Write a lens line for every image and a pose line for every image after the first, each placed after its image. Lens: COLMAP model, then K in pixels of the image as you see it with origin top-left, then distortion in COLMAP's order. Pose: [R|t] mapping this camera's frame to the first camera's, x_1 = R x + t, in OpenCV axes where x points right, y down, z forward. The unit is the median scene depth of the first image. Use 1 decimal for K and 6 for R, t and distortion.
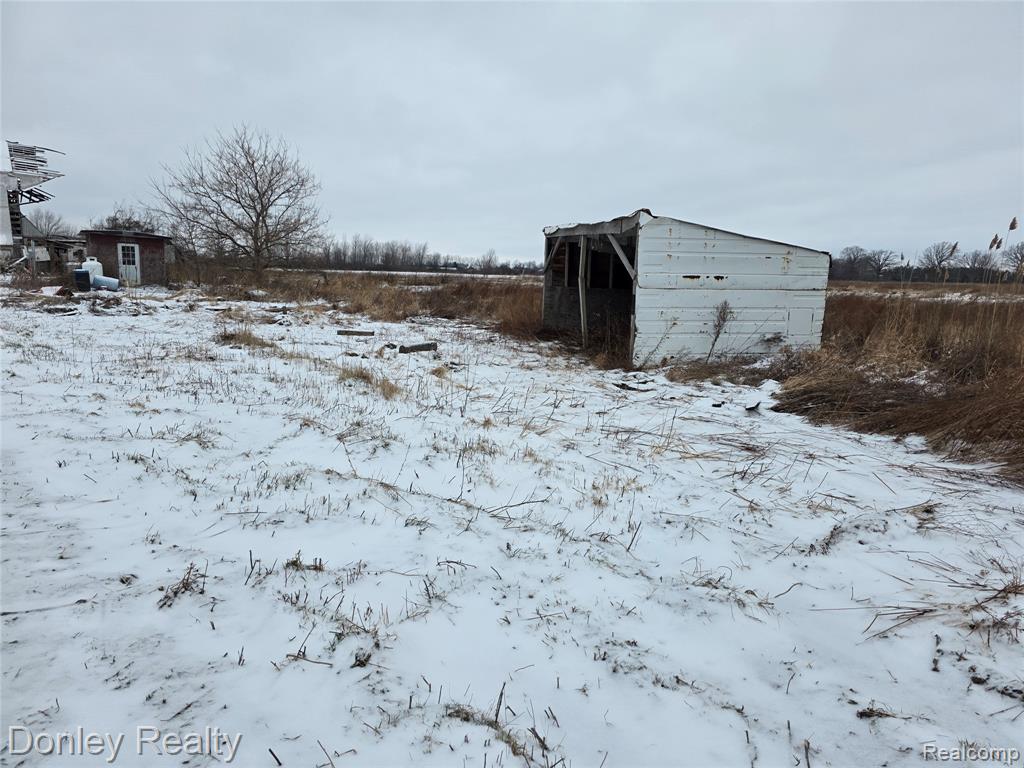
lens RADIAL K [[691.1, 0, 514.1], [0, 691.1, 384.7], [0, 0, 1]] dist [0.051199, -0.035665]
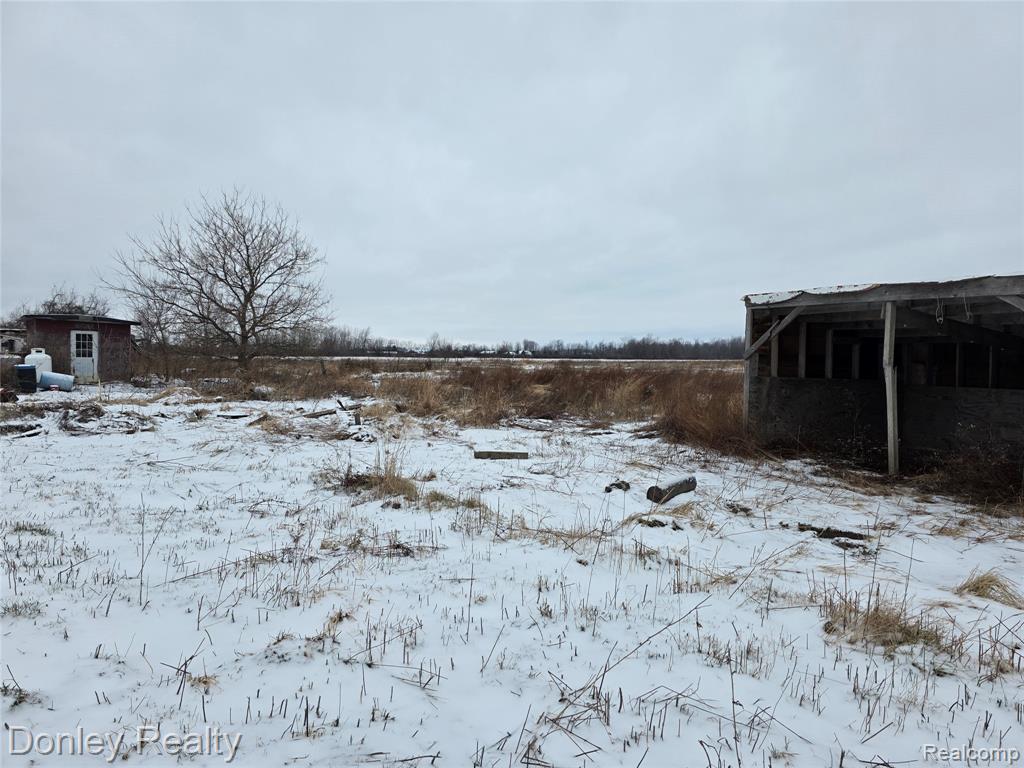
lens RADIAL K [[691.1, 0, 512.0], [0, 691.1, 385.6], [0, 0, 1]] dist [0.051199, -0.035665]
pose [[0.995632, -0.021459, 0.090869, -0.140794], [0.031815, 0.992959, -0.114104, -0.032985], [-0.087781, 0.116496, 0.989304, 0.174913]]
